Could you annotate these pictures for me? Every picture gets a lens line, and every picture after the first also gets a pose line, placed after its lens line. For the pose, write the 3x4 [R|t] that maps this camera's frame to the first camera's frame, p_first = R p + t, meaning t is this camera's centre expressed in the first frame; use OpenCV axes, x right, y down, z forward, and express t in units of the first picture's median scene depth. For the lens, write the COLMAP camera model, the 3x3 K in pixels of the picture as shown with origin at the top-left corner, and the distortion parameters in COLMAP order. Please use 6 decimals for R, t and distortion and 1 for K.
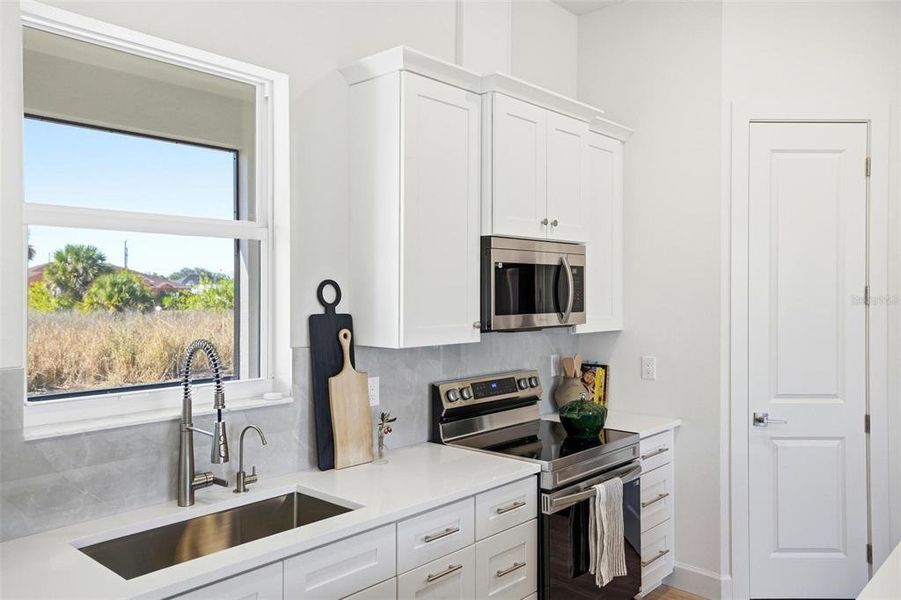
lens RADIAL K [[691.4, 0, 454.2], [0, 691.4, 289.9], [0, 0, 1]] dist [0.015491, 0.016424]
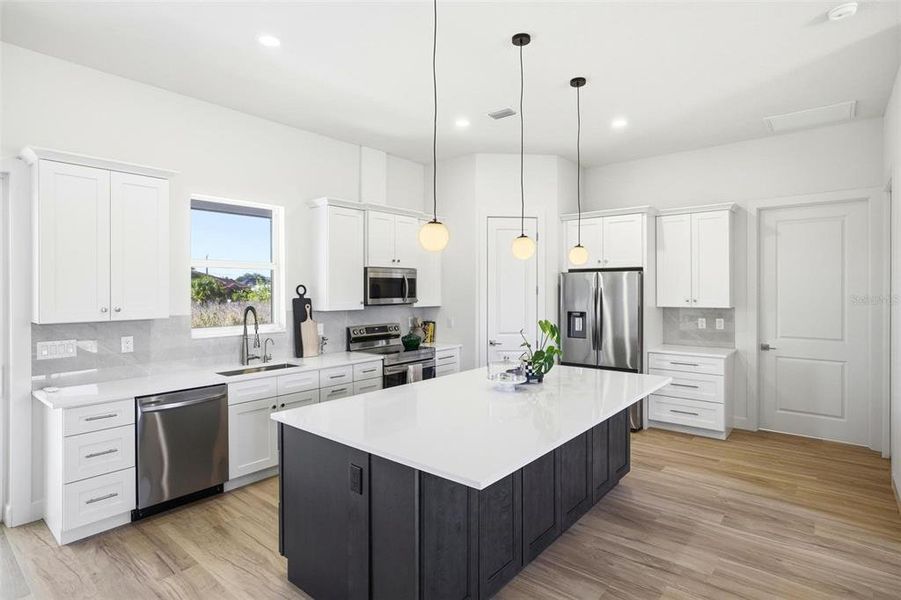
lens RADIAL K [[466.5, 0, 450.6], [0, 466.5, 290.9], [0, 0, 1]] dist [-0.014317, 0.005028]
pose [[0.999102, -0.003480, 0.042222, 0.280603], [0.003202, 0.999973, 0.006637, -0.002068], [-0.042244, -0.006496, 0.999086, -0.701801]]
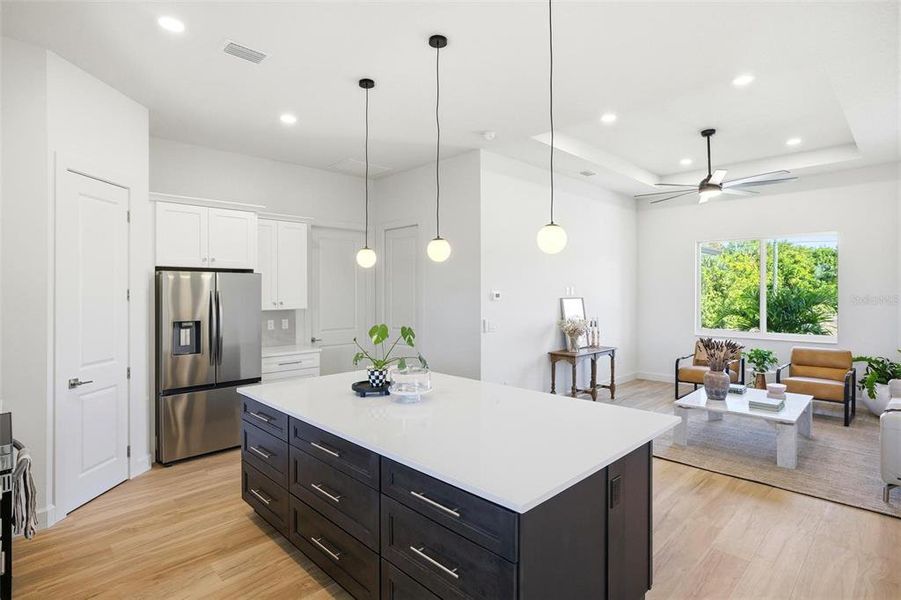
lens RADIAL K [[466.5, 0, 439.2], [0, 466.5, 292.0], [0, 0, 1]] dist [-0.014317, 0.005028]
pose [[0.062639, -0.002176, 0.998034, -0.537663], [0.002482, 0.999995, 0.002025, 0.002189], [-0.998033, 0.002350, 0.062644, 0.249780]]
